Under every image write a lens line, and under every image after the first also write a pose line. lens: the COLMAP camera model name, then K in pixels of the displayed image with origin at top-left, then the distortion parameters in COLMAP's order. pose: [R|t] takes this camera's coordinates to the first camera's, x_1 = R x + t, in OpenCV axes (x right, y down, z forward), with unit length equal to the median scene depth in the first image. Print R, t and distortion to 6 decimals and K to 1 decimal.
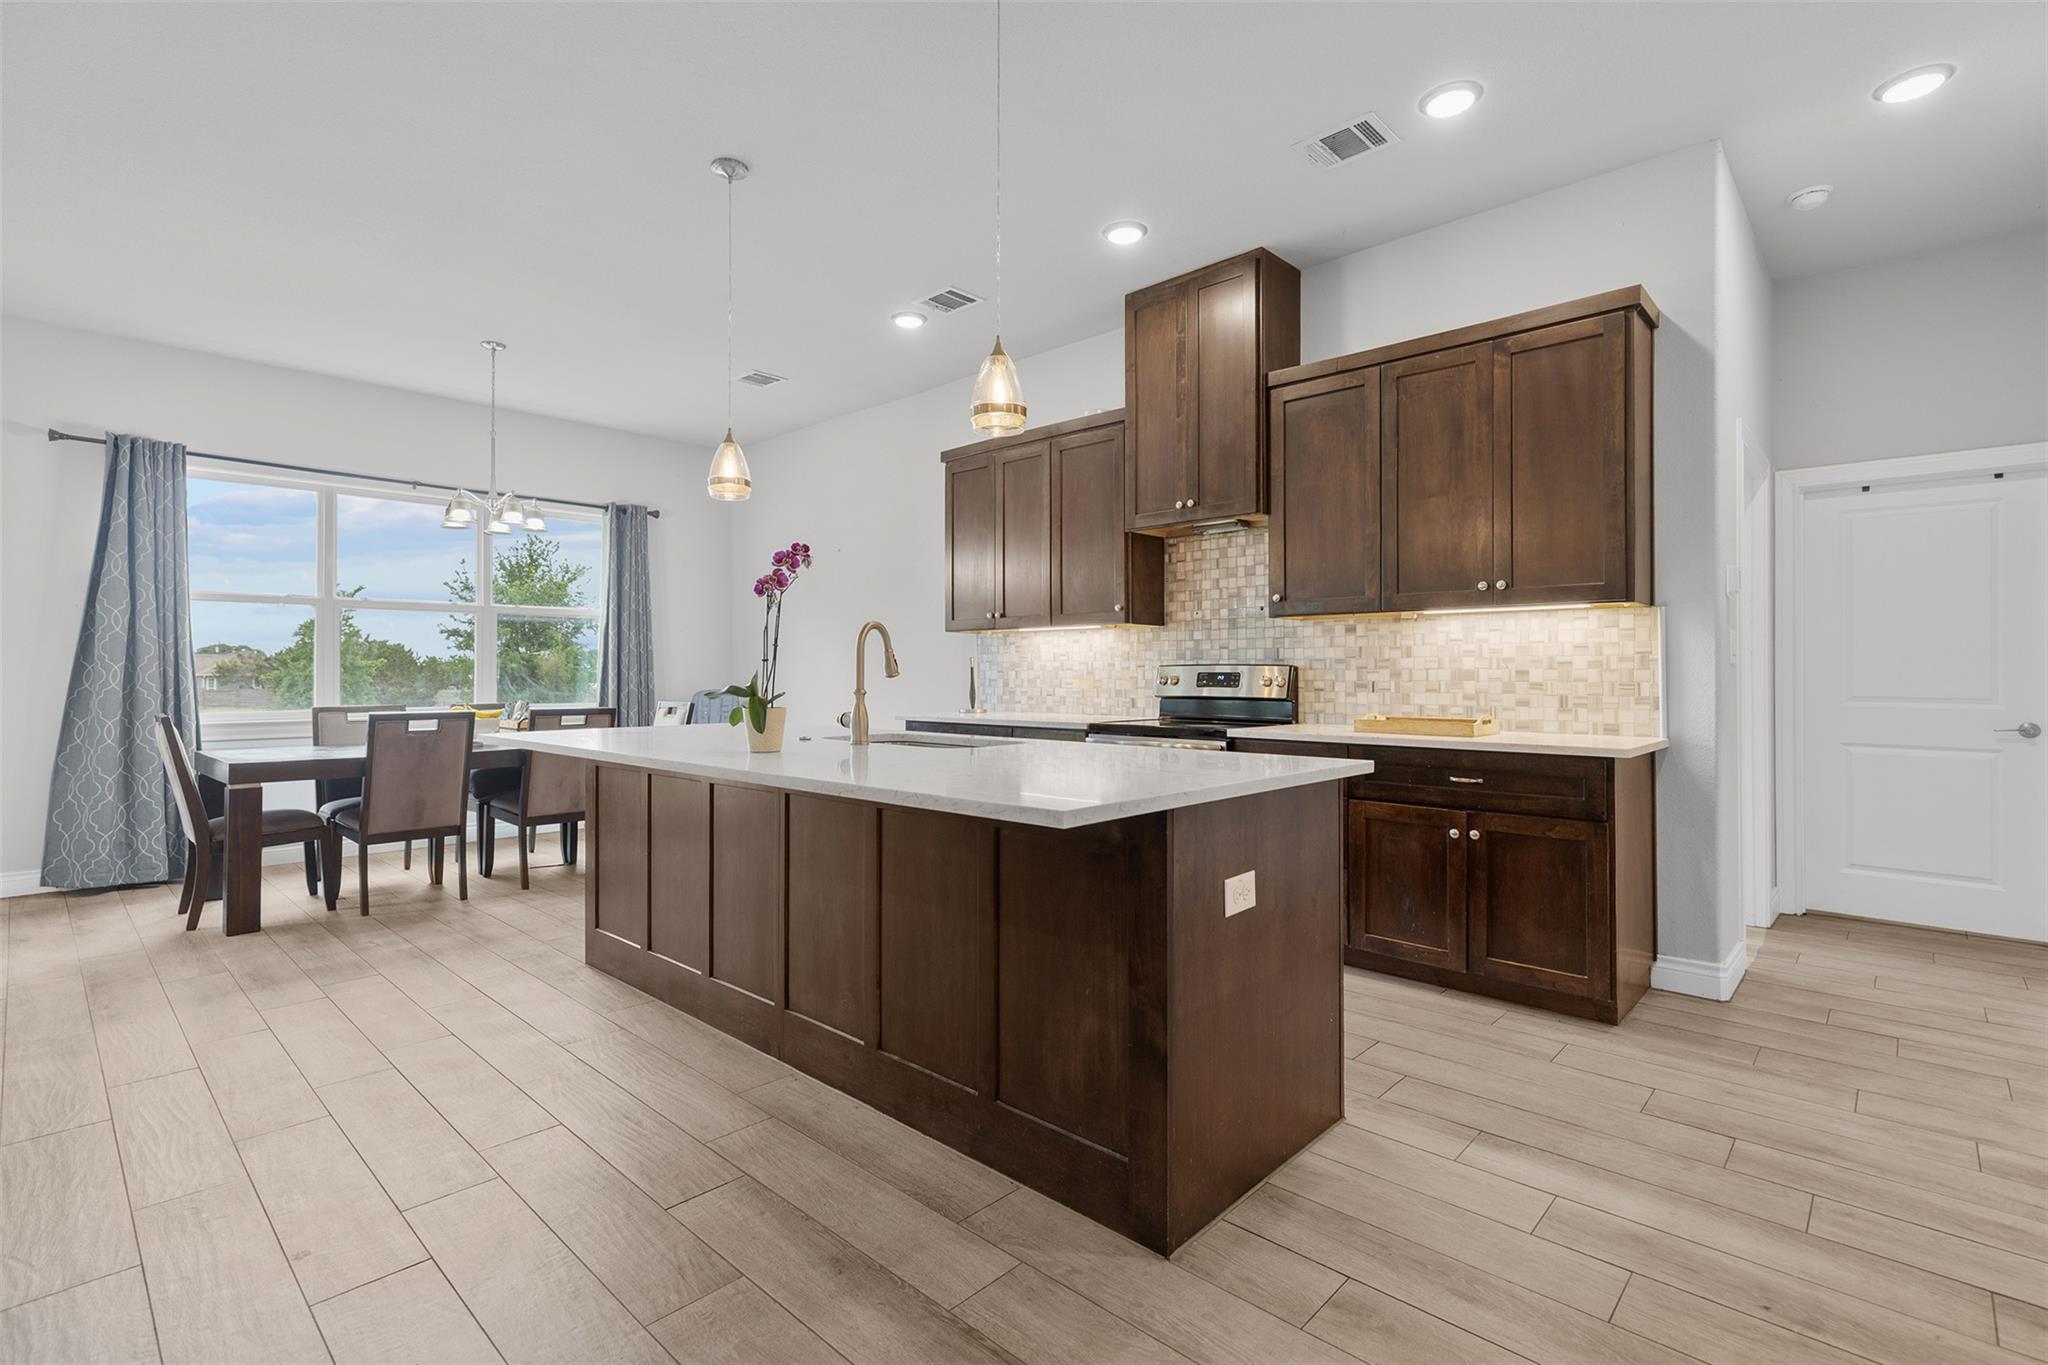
lens RADIAL K [[958.1, 0, 1019.9], [0, 958.1, 647.4], [0, 0, 1]] dist [0.002477, 0.003225]
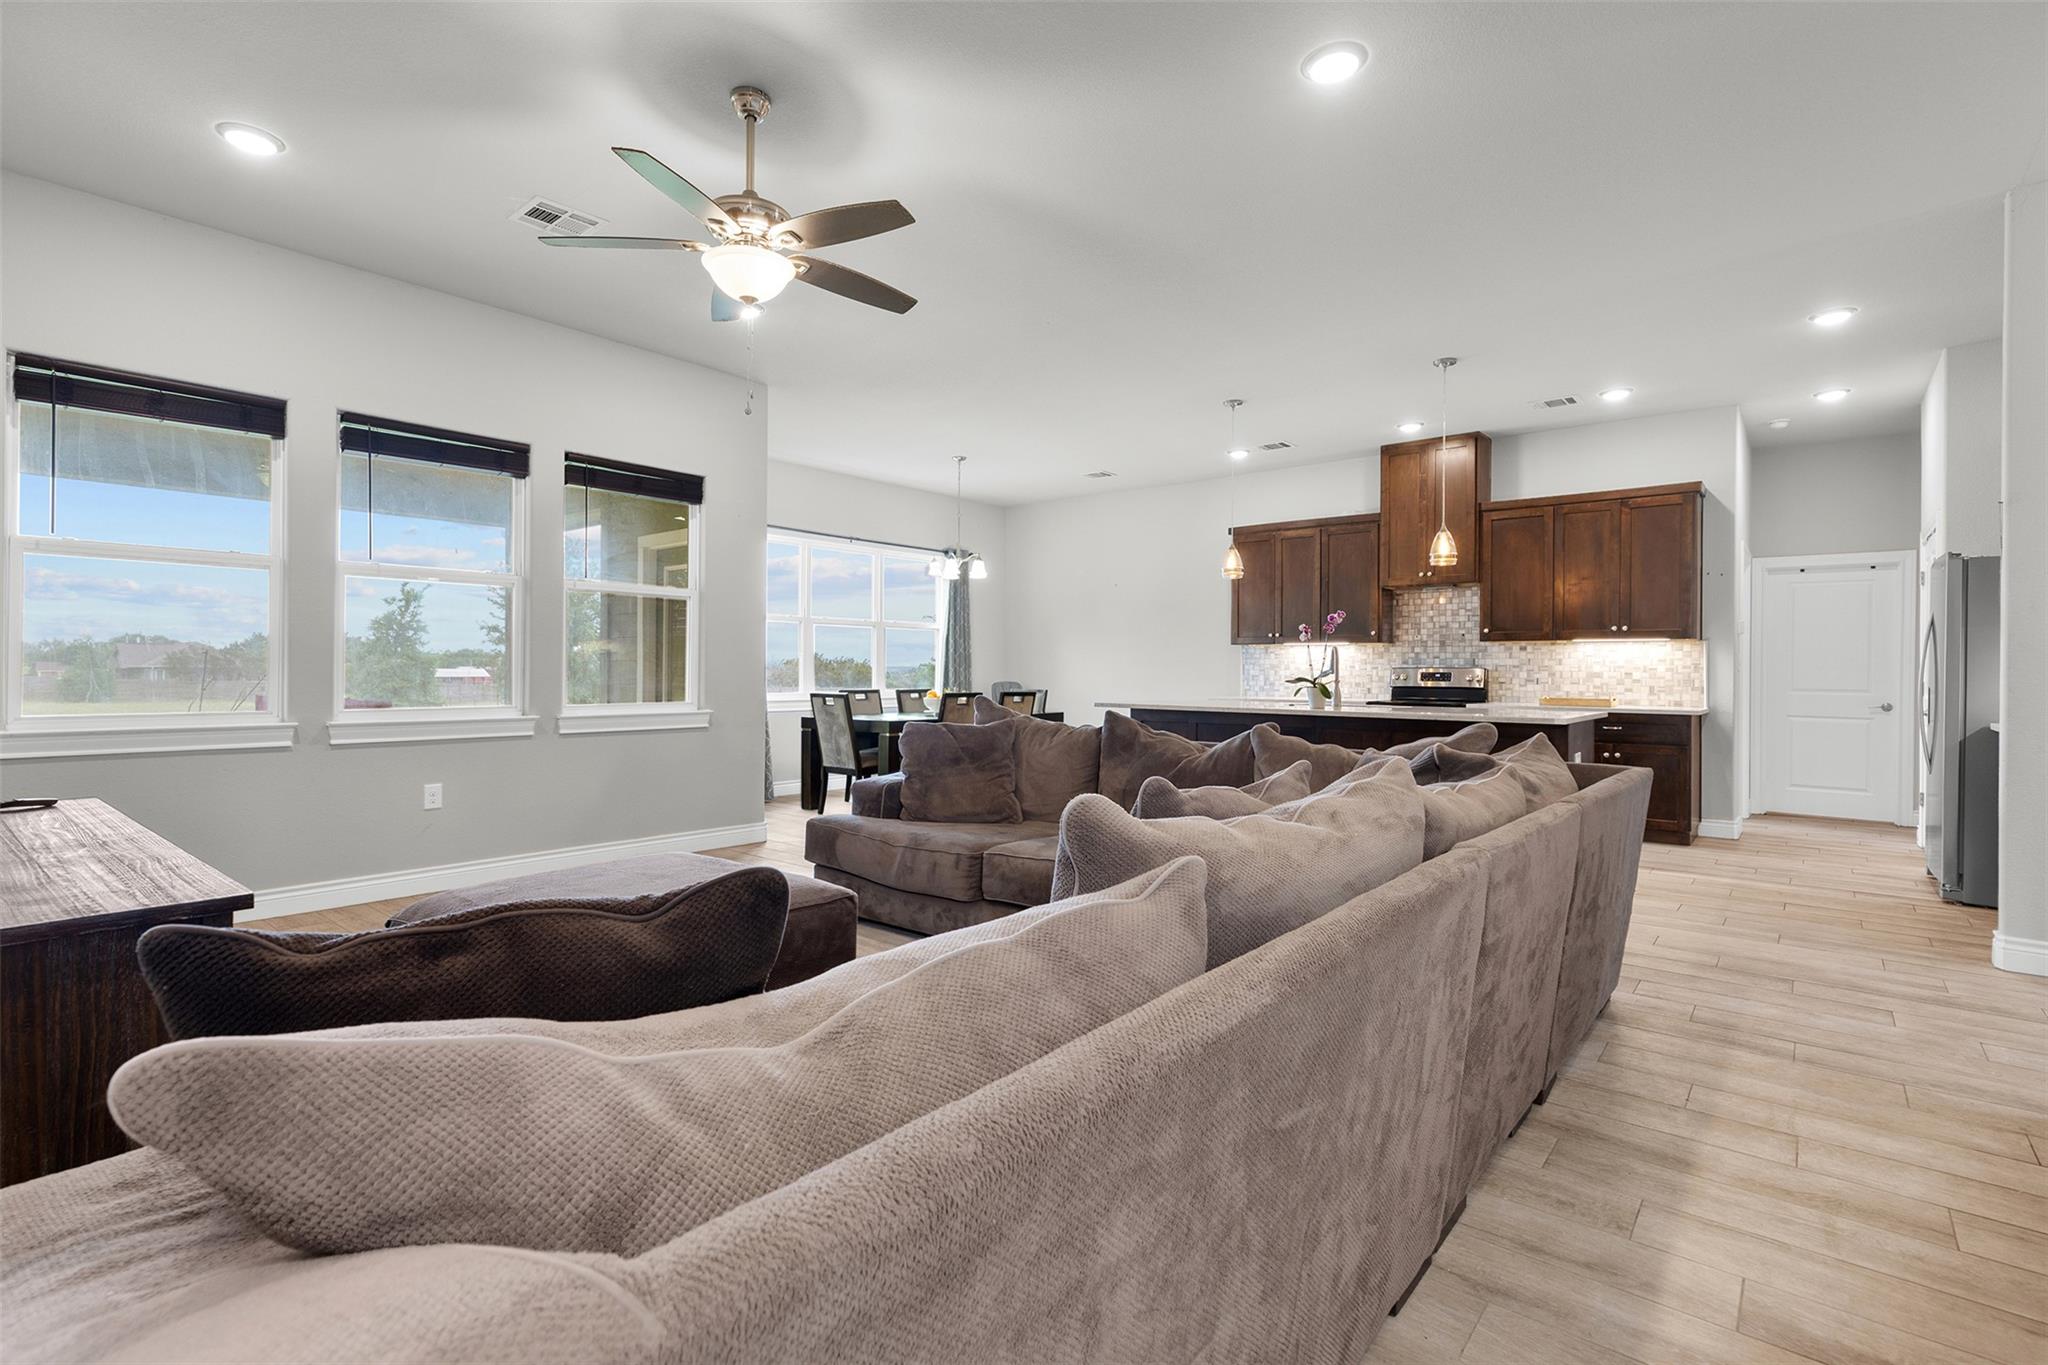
lens RADIAL K [[958.1, 0, 1018.9], [0, 958.1, 651.2], [0, 0, 1]] dist [0.002477, 0.003225]
pose [[0.998332, 0.008518, 0.057101, -0.660749], [-0.008899, 0.999940, 0.006415, -0.016465], [-0.057043, -0.006912, 0.998348, -0.686016]]
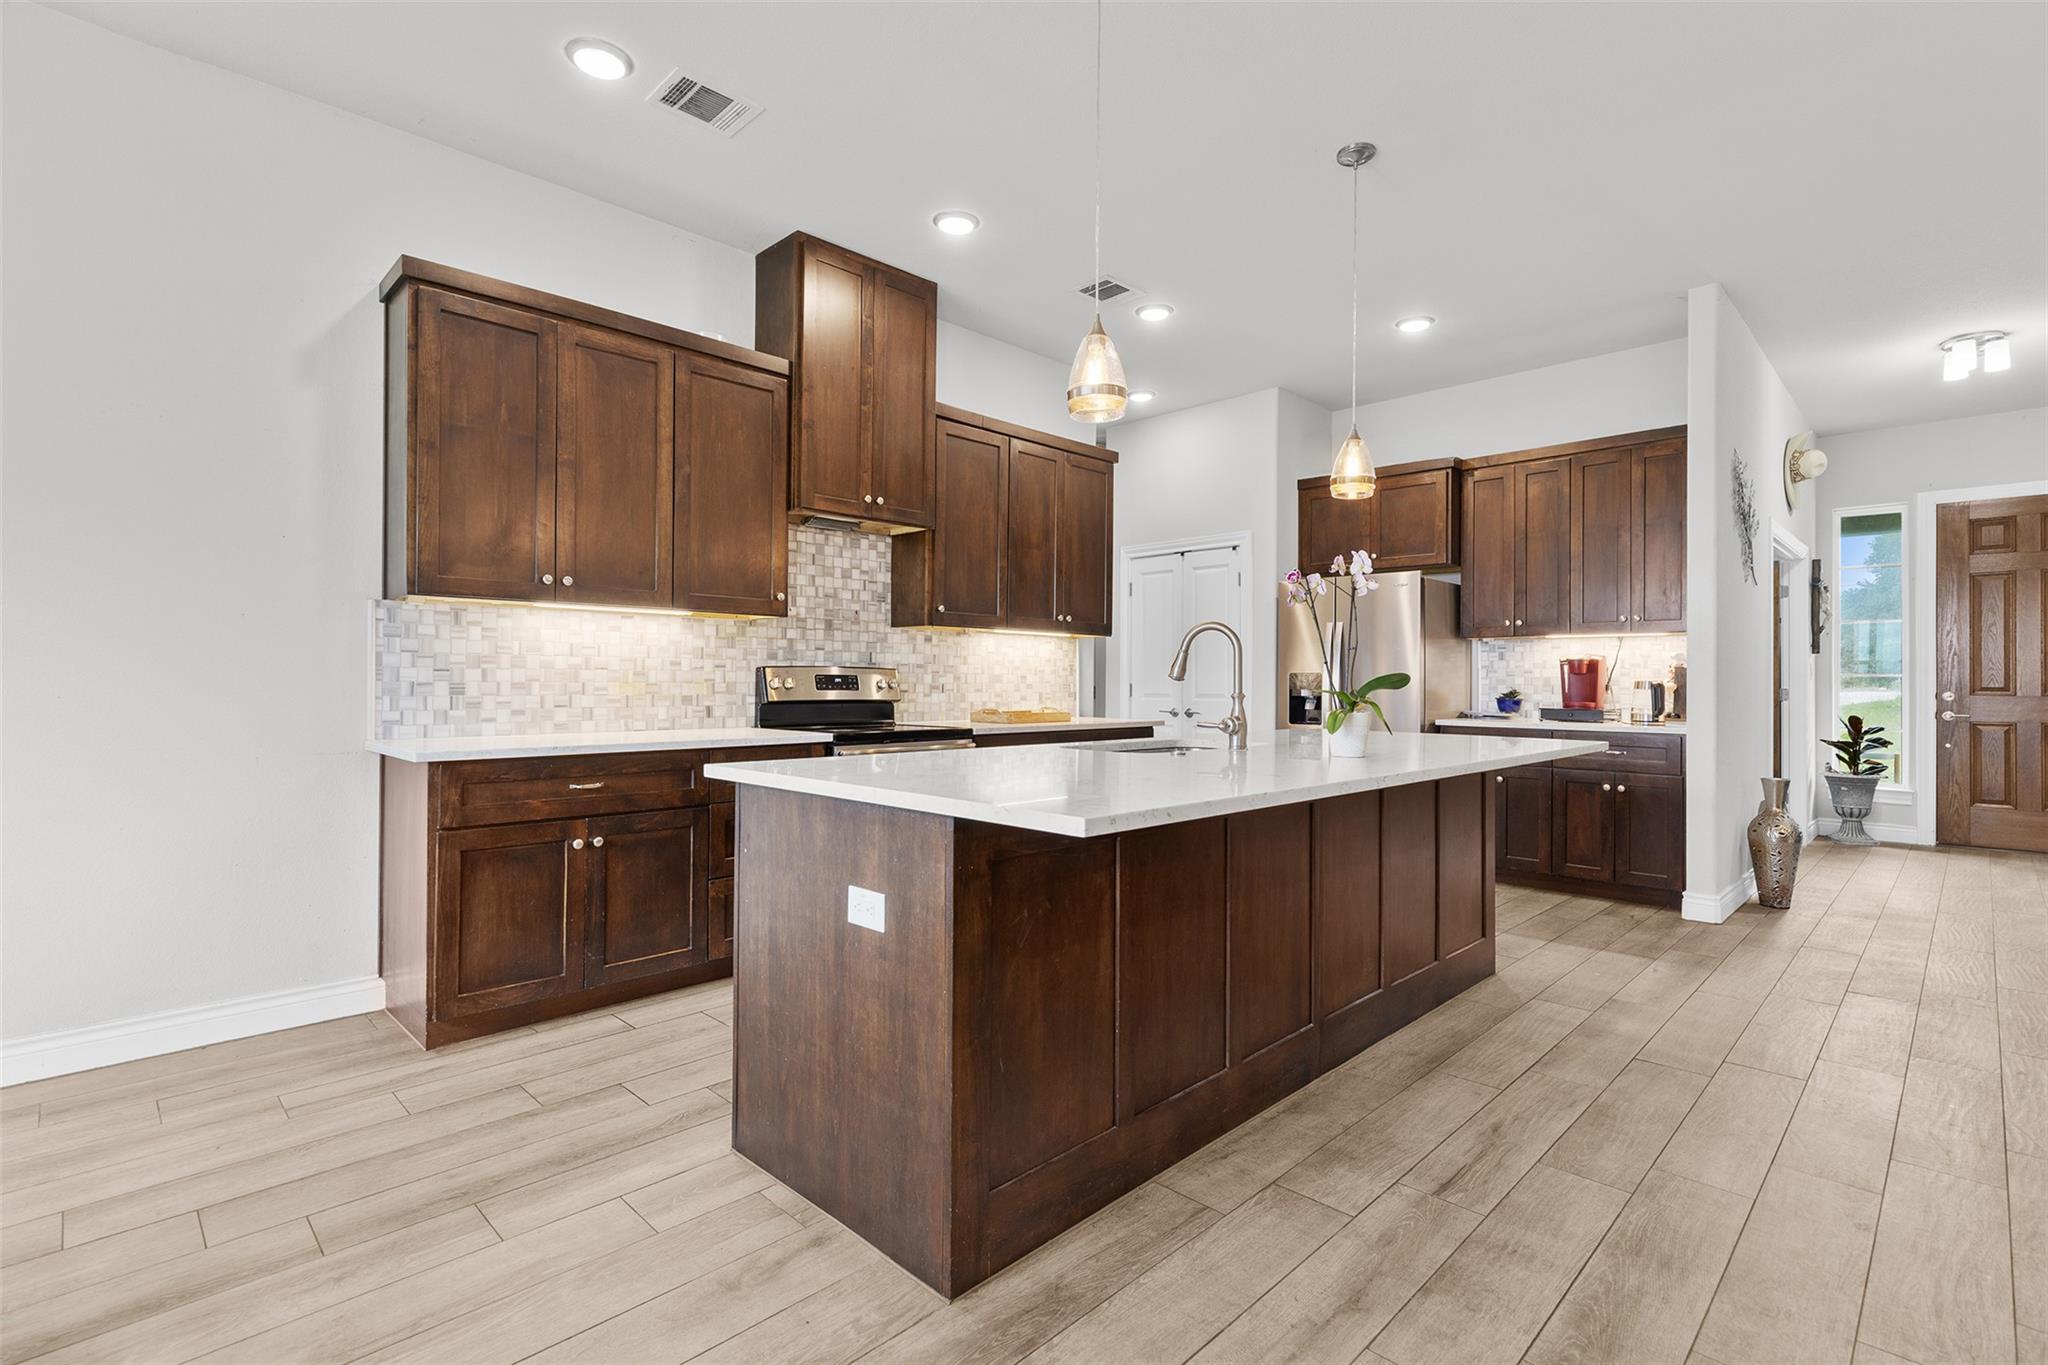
lens RADIAL K [[958.1, 0, 1019.1], [0, 958.1, 683.6], [0, 0, 1]] dist [0.002477, 0.003225]
pose [[0.033309, -0.003690, 0.999438, -0.791686], [-0.033725, 0.999420, 0.004814, 0.025201], [-0.998876, -0.033867, 0.033165, 0.825124]]
